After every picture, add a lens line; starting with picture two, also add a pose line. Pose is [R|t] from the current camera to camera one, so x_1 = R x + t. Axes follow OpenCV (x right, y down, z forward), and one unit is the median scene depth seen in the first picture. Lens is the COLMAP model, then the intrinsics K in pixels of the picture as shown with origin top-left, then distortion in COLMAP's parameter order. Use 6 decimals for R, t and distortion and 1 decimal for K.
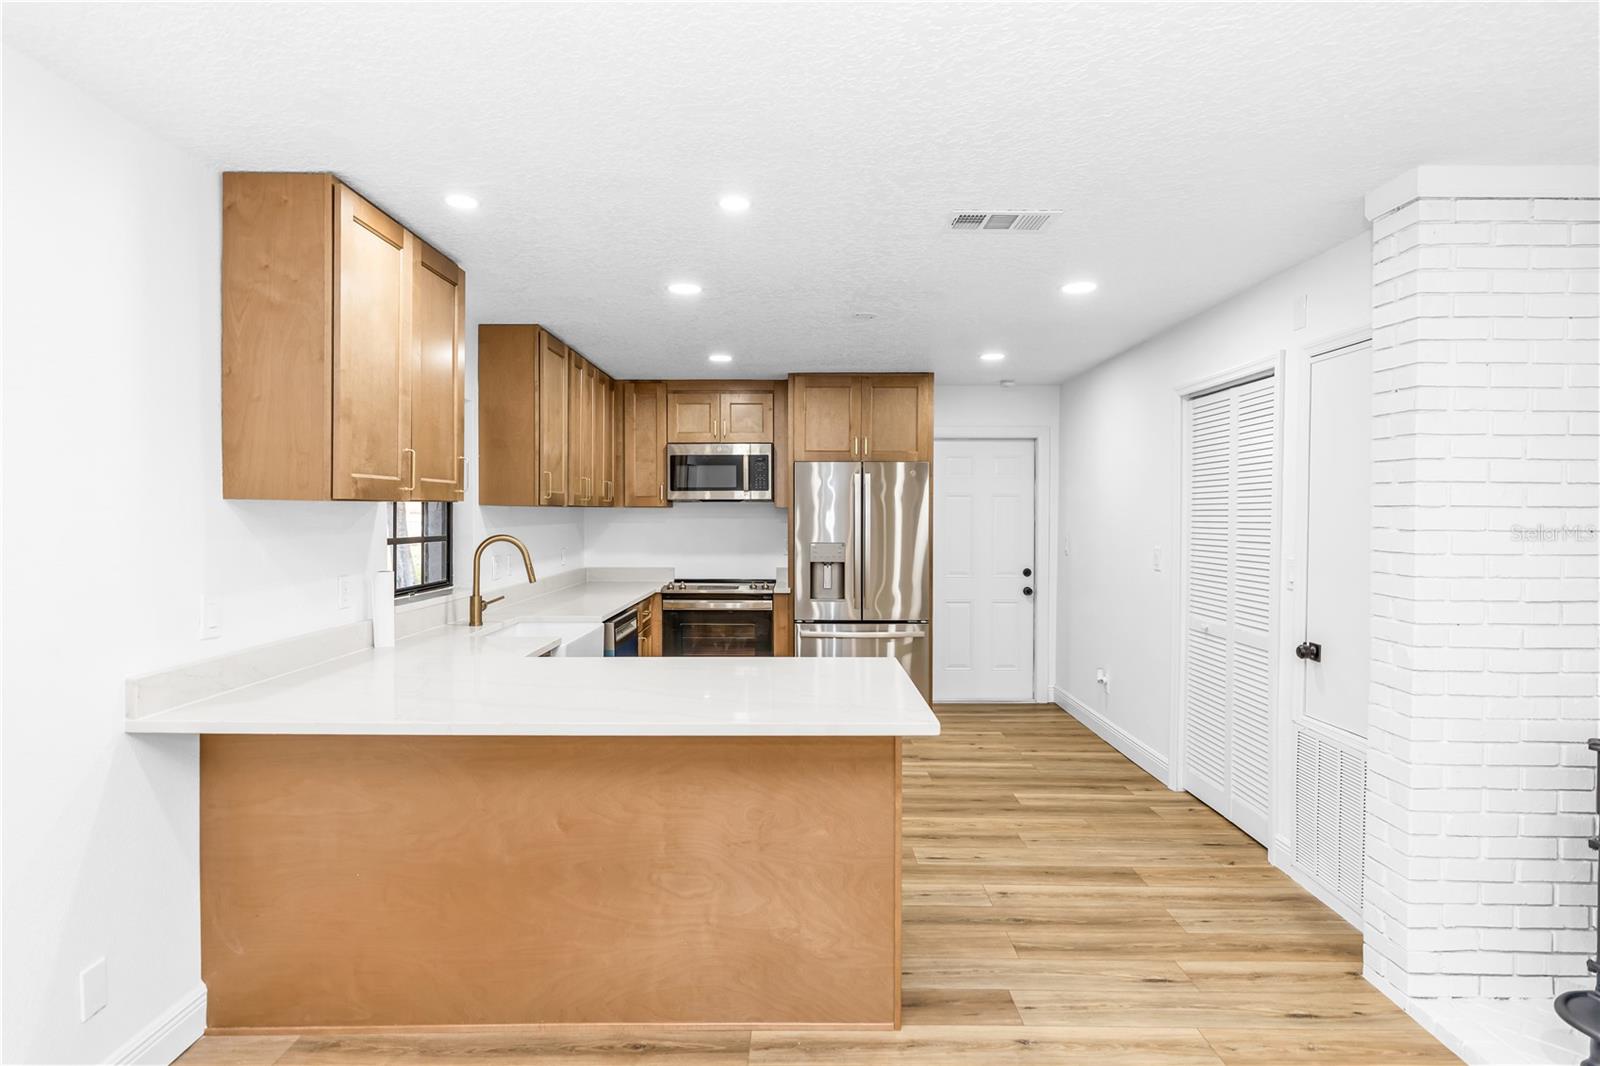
lens RADIAL K [[857.0, 0, 790.1], [0, 857.0, 529.6], [0, 0, 1]] dist [-0.001801, 0.000884]
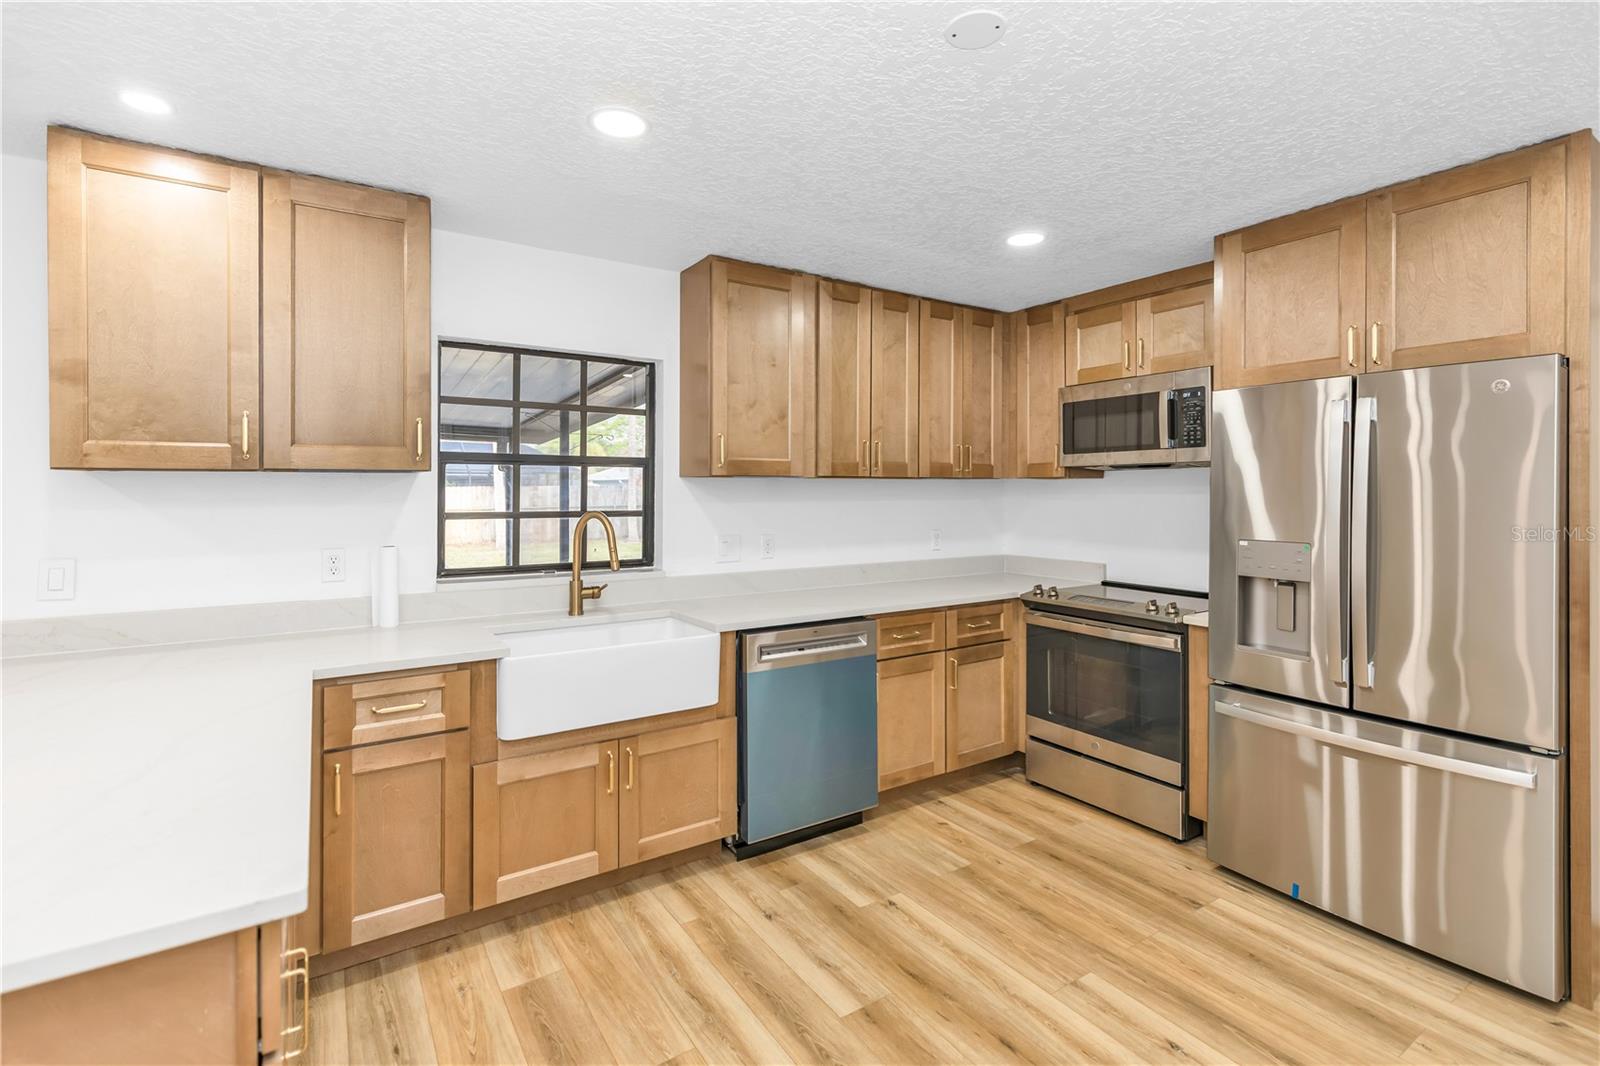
lens RADIAL K [[738.3, 0, 807.8], [0, 738.3, 500.7], [0, 0, 1]] dist [0.003121, 0.000831]
pose [[0.558139, 0.005351, -0.829730, 0.252221], [-0.013688, 0.999903, -0.002759, -0.003040], [0.829634, 0.012897, 0.558158, 0.509723]]
